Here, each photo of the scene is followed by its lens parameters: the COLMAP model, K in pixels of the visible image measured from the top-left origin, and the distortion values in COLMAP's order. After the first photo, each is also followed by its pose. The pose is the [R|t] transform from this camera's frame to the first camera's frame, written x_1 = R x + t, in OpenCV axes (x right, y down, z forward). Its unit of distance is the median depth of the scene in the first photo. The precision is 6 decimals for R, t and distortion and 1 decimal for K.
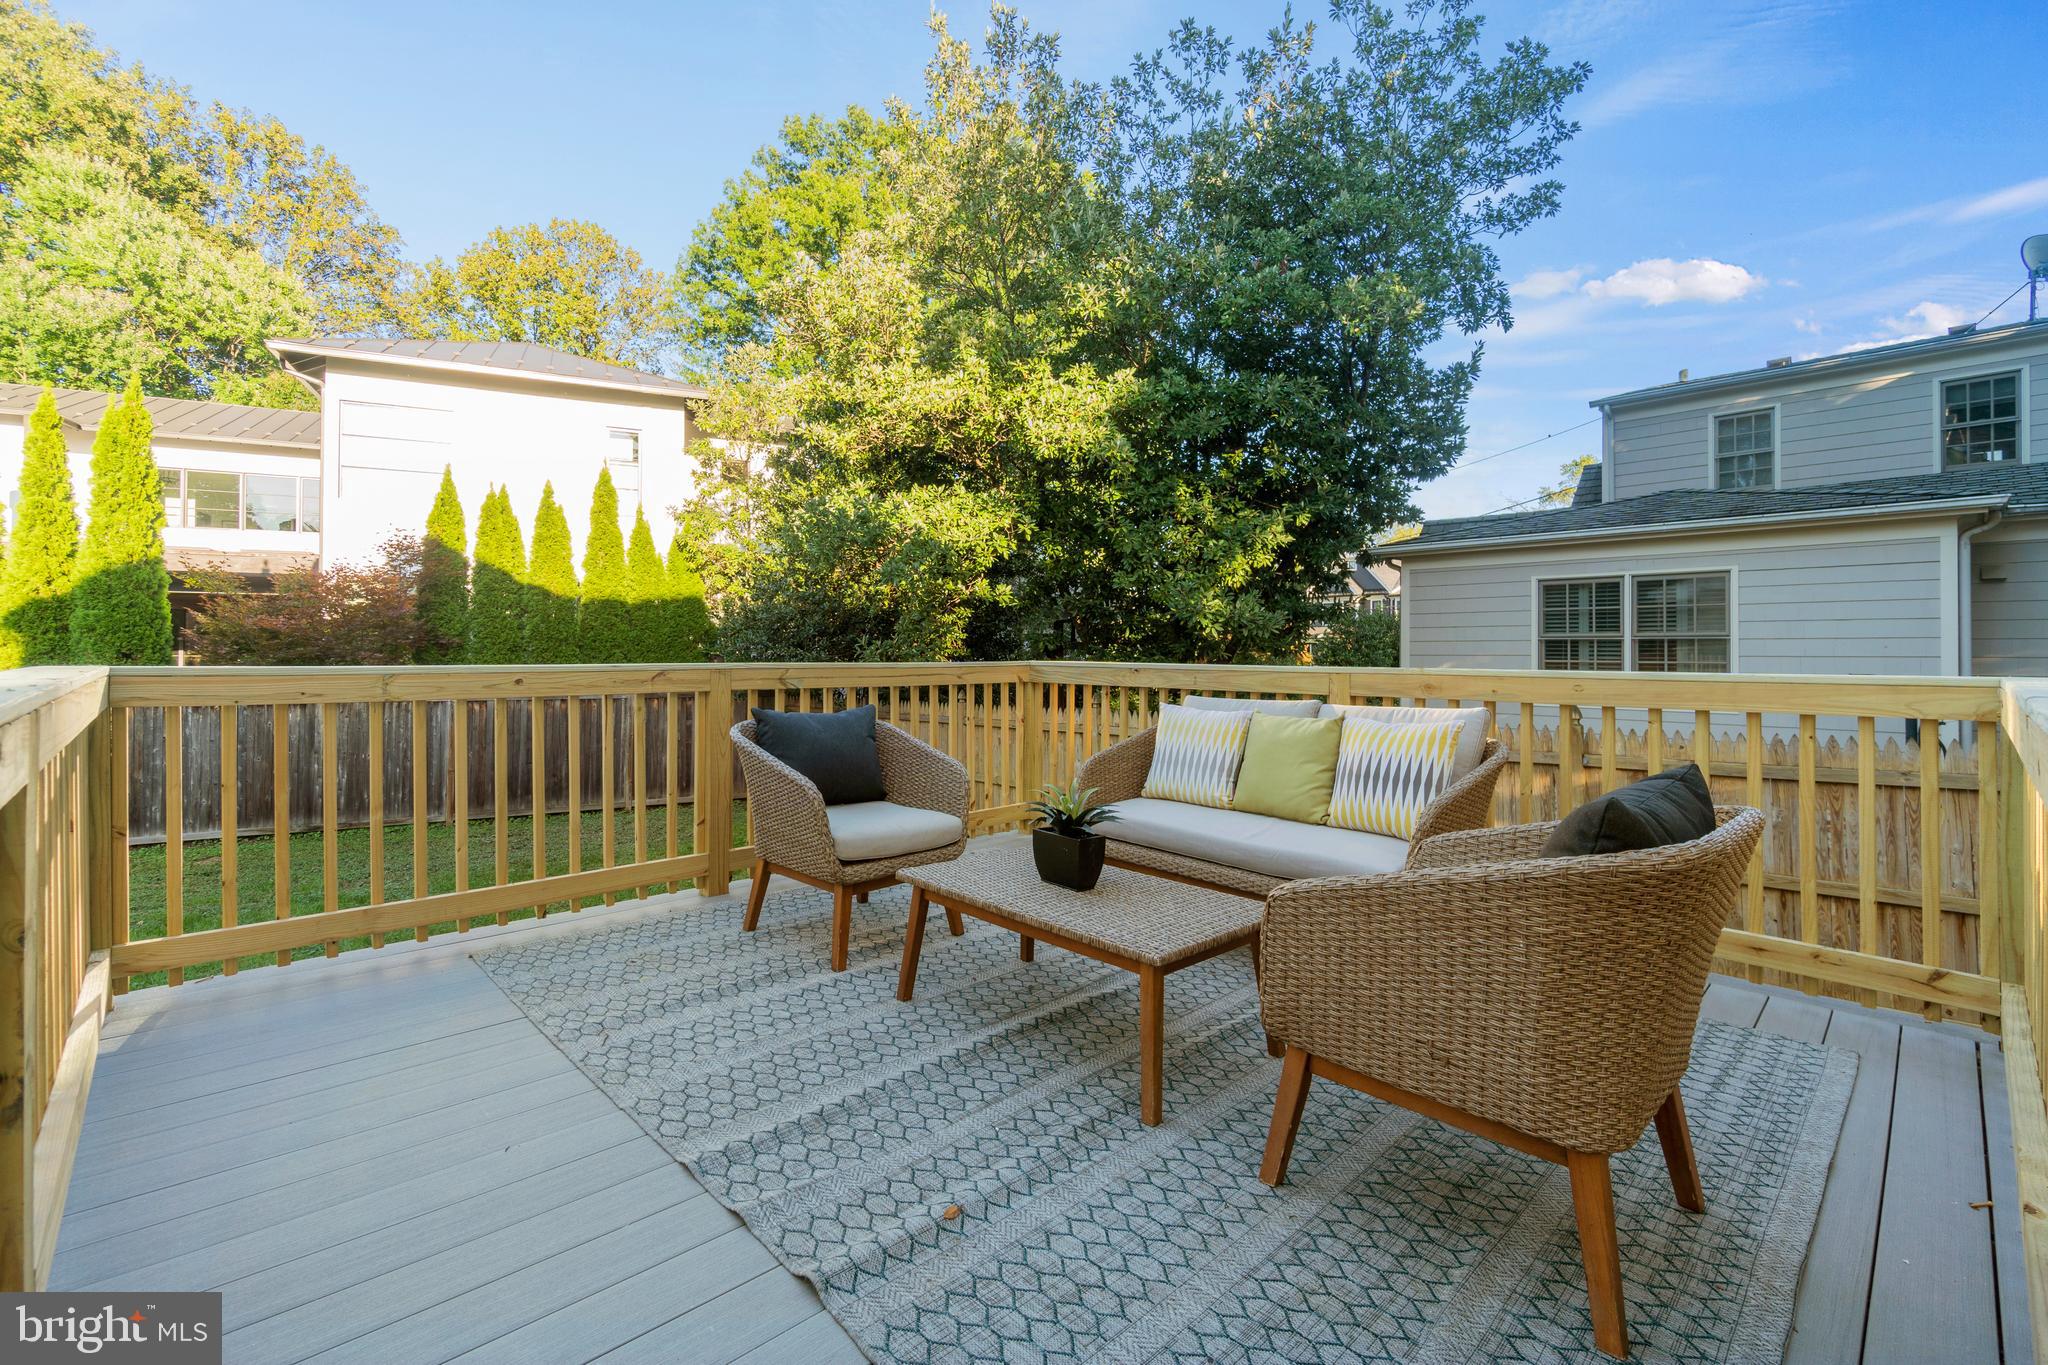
lens RADIAL K [[888.8, 0, 1008.2], [0, 888.8, 642.6], [0, 0, 1]] dist [-0.006193, 0.001194]
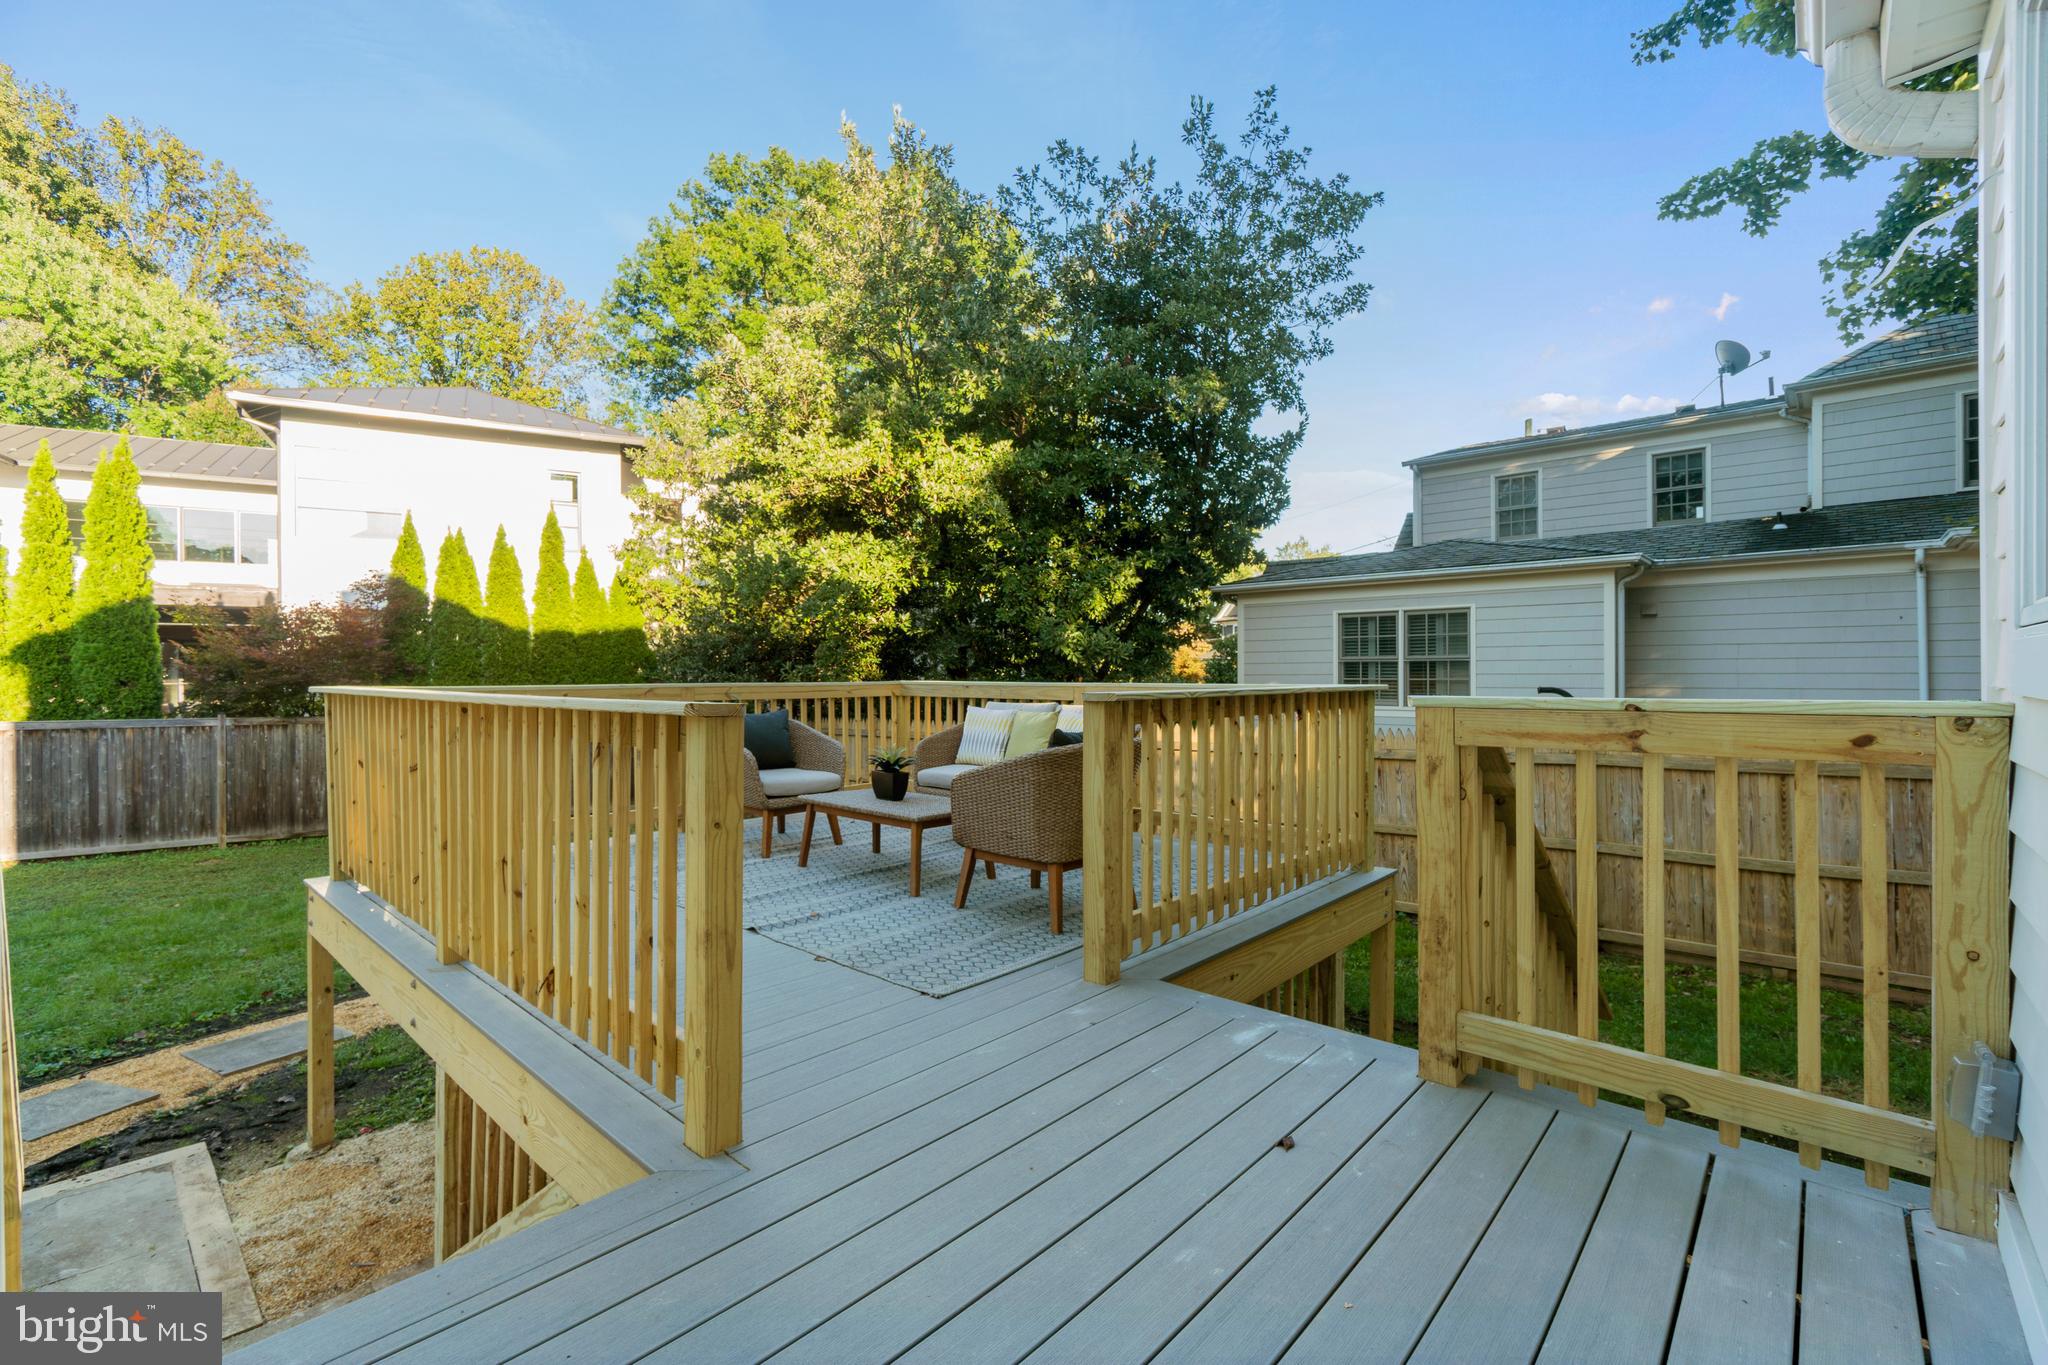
lens RADIAL K [[888.8, 0, 1007.4], [0, 888.8, 679.3], [0, 0, 1]] dist [-0.006193, 0.001194]
pose [[0.997179, -0.007560, 0.074676, 0.036693], [0.006293, 0.999833, 0.017184, -0.002299], [-0.074794, -0.016665, 0.997060, -0.182769]]
